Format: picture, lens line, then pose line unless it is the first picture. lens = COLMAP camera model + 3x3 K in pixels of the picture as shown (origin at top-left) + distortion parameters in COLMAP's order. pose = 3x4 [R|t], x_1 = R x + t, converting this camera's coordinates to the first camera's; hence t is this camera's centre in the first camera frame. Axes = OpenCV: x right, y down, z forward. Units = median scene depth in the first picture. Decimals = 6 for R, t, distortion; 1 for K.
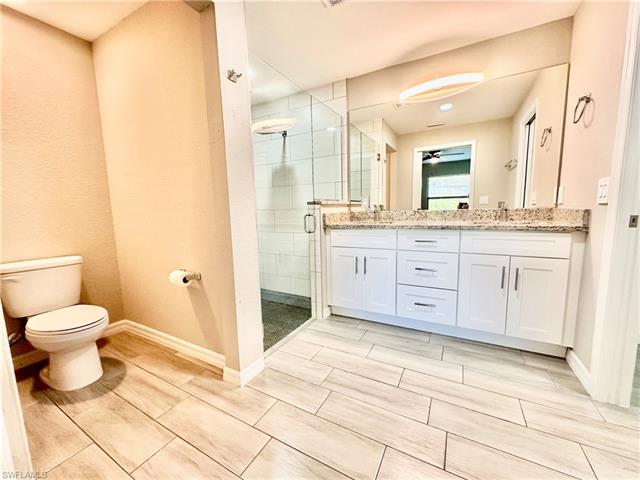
lens RADIAL K [[256.2, 0, 318.2], [0, 256.2, 239.5], [0, 0, 1]] dist [0.003920, 0.001299]
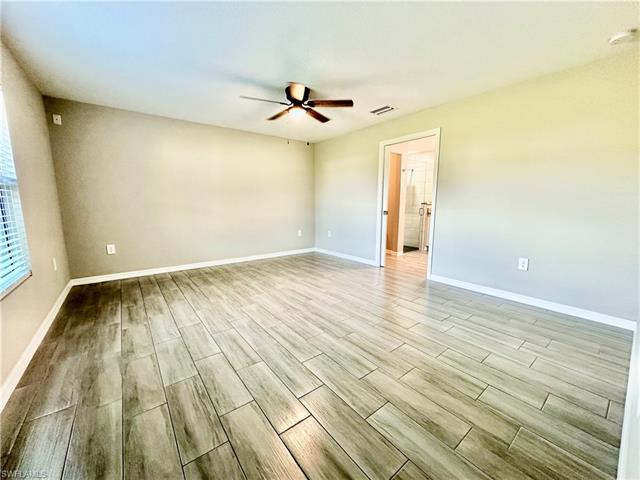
lens RADIAL K [[256.2, 0, 319.4], [0, 256.2, 238.2], [0, 0, 1]] dist [0.003920, 0.001299]
pose [[0.916852, 0.082660, -0.390577, 0.051395], [-0.077291, 0.996573, 0.029474, 0.199166], [0.391675, 0.003165, 0.920098, -1.702508]]
